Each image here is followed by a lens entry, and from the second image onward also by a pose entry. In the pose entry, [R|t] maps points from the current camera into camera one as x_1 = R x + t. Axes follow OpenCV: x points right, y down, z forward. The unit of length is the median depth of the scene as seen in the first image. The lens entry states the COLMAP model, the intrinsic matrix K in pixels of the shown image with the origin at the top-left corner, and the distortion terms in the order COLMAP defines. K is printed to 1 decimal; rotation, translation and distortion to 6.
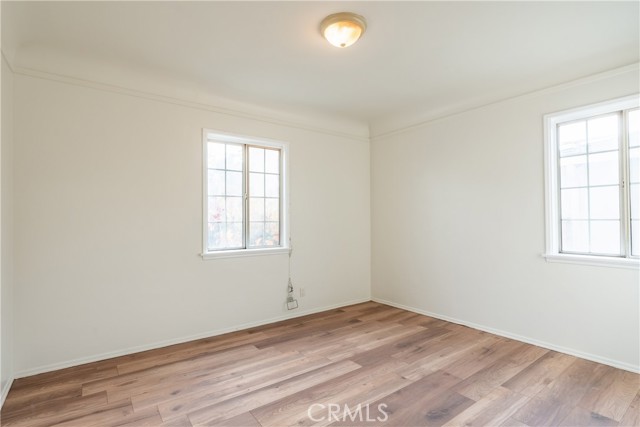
lens RADIAL K [[321.3, 0, 315.8], [0, 321.3, 215.9], [0, 0, 1]] dist [0.002439, 0.000019]
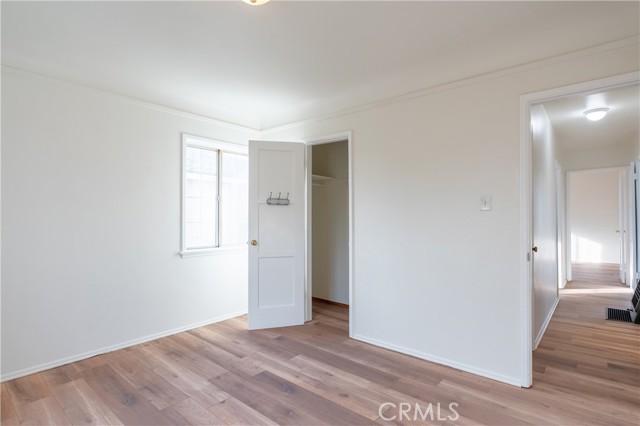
lens RADIAL K [[321.3, 0, 318.3], [0, 321.3, 212.4], [0, 0, 1]] dist [0.002439, 0.000019]
pose [[-0.227950, 0.021124, 0.973444, -0.576127], [-0.009932, 0.999662, -0.024019, -0.002561], [-0.973622, -0.015143, -0.227663, 0.823643]]
